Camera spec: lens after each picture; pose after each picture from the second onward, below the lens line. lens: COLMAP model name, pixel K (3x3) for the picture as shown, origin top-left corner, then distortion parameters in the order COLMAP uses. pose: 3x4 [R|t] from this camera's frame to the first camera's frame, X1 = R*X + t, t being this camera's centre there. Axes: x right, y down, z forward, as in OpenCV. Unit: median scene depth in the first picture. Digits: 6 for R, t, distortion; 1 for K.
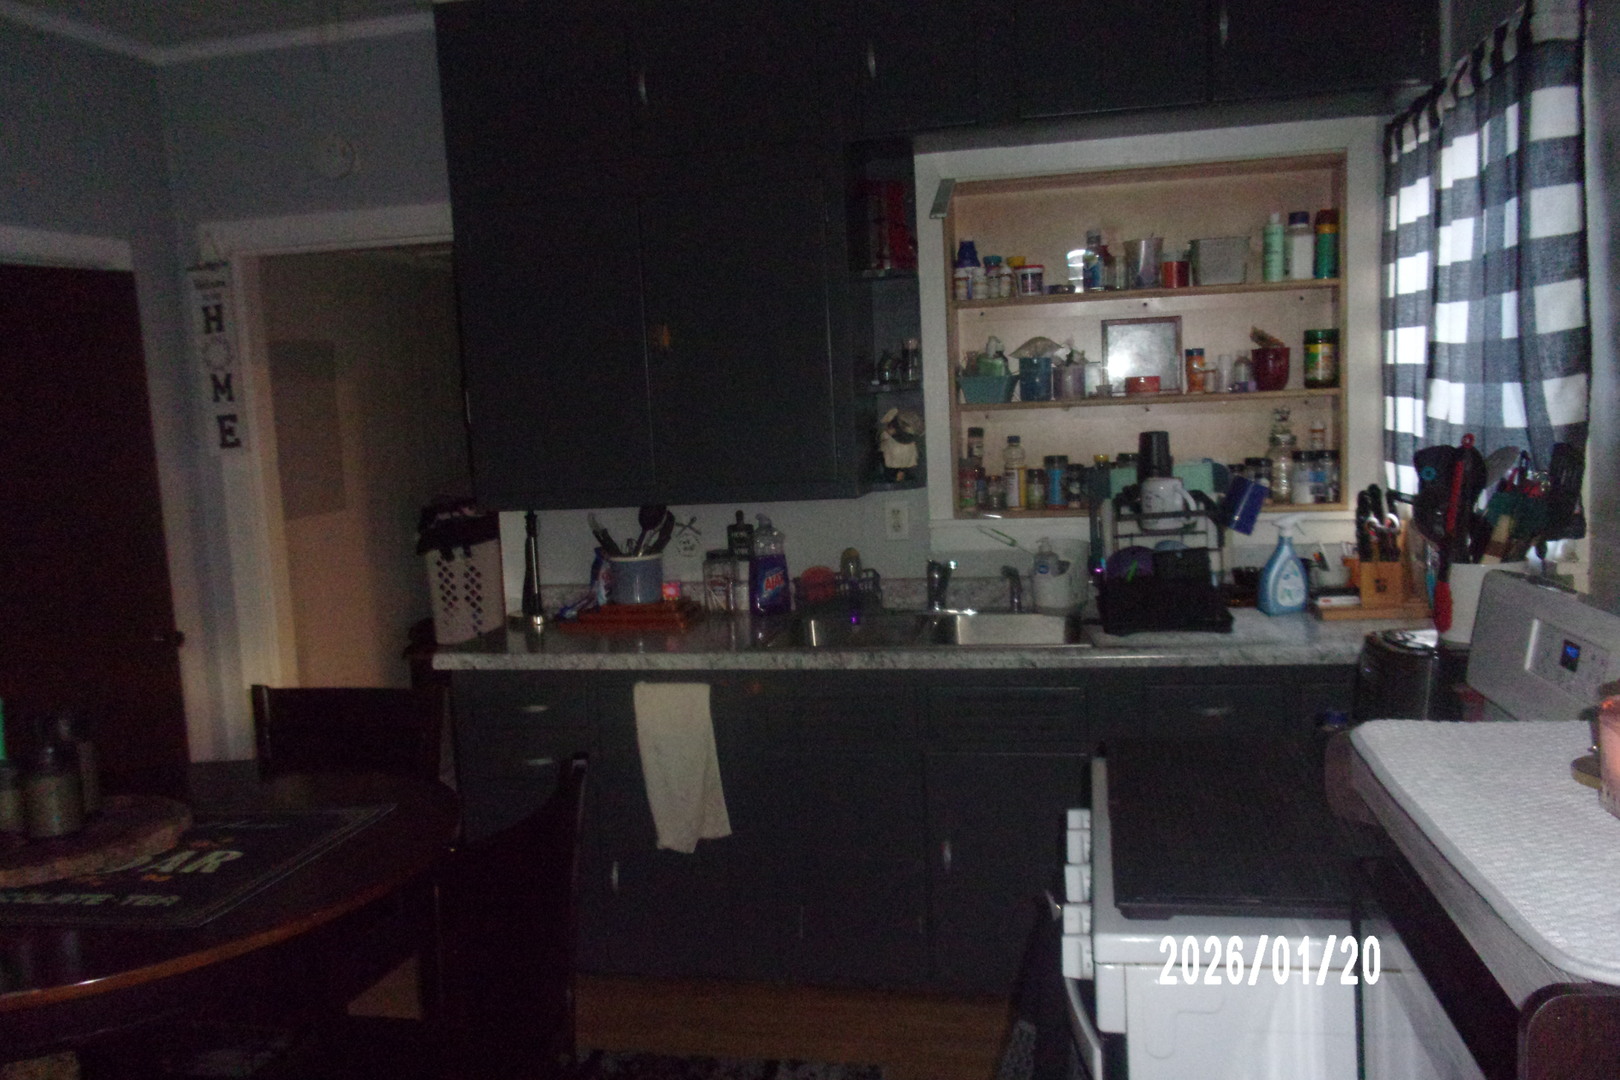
lens RADIAL K [[1354.0, 0, 811.2], [0, 1354.0, 578.6], [0, 0, 1]] dist [0.001690, -0.006995]
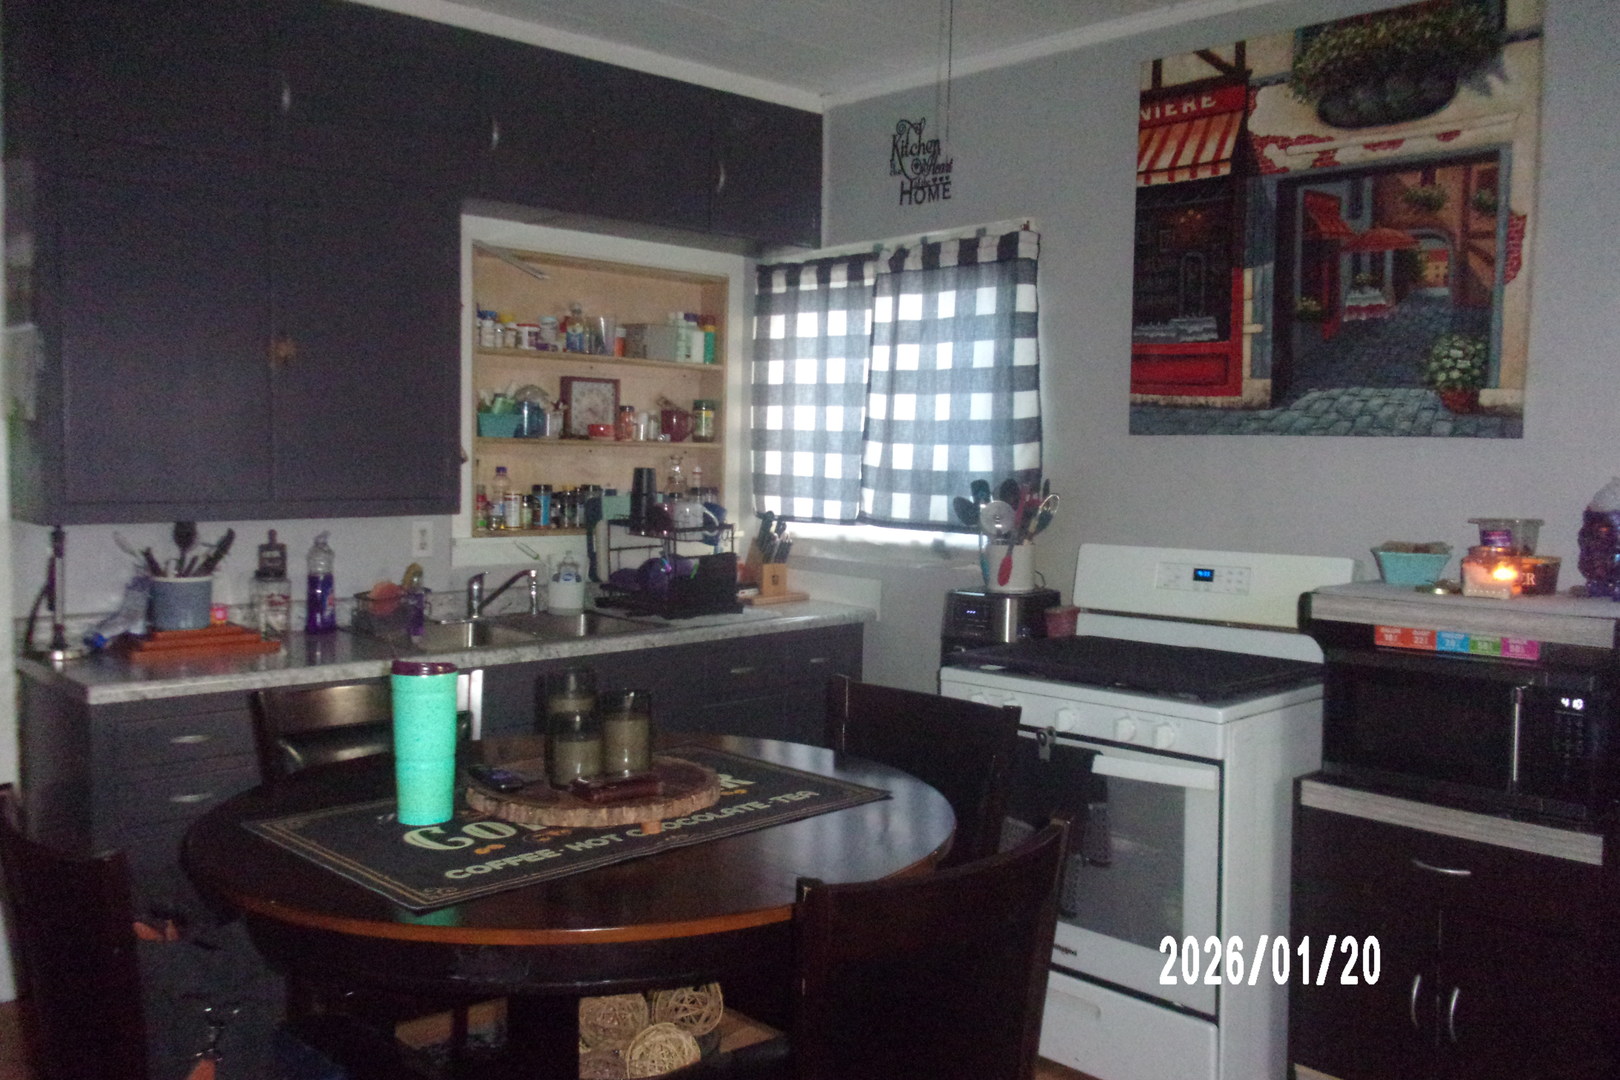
lens RADIAL K [[1354.0, 0, 811.2], [0, 1354.0, 578.6], [0, 0, 1]] dist [0.001690, -0.006995]
pose [[0.578266, -0.018035, 0.815649, -0.682316], [0.060926, 0.997919, -0.021129, 0.032332], [-0.813570, 0.061912, 0.578161, 0.127489]]
